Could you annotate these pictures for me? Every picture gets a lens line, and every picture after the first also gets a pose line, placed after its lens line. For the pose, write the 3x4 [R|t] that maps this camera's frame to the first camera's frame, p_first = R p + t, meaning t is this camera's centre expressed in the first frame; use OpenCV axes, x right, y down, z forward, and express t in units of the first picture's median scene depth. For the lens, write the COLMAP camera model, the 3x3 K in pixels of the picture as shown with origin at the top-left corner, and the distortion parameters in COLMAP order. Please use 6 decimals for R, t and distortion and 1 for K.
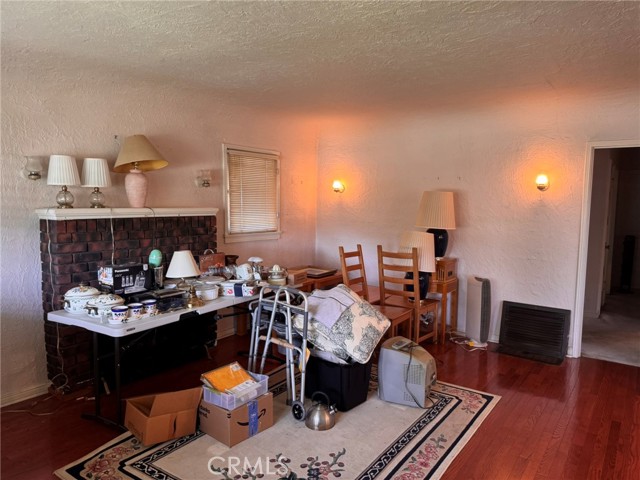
lens RADIAL K [[451.7, 0, 322.3], [0, 451.7, 241.5], [0, 0, 1]] dist [0.037692, -0.054523]
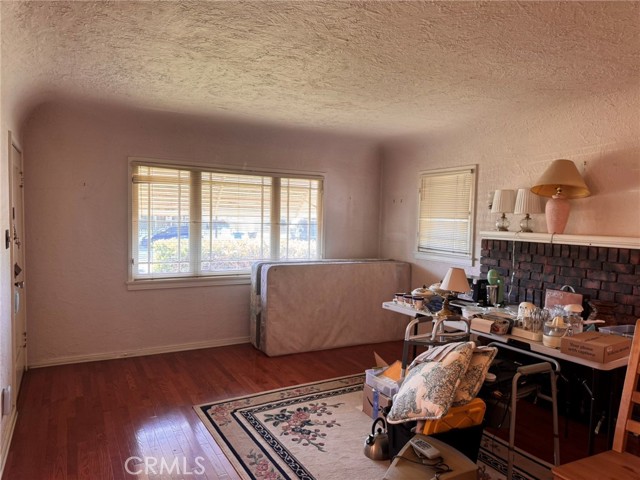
lens RADIAL K [[451.7, 0, 323.0], [0, 451.7, 240.5], [0, 0, 1]] dist [0.037692, -0.054523]
pose [[-0.420394, 0.029303, -0.906868, 0.798371], [-0.111590, 0.990221, 0.083725, -0.098034], [0.900454, 0.136395, -0.413013, 1.087170]]
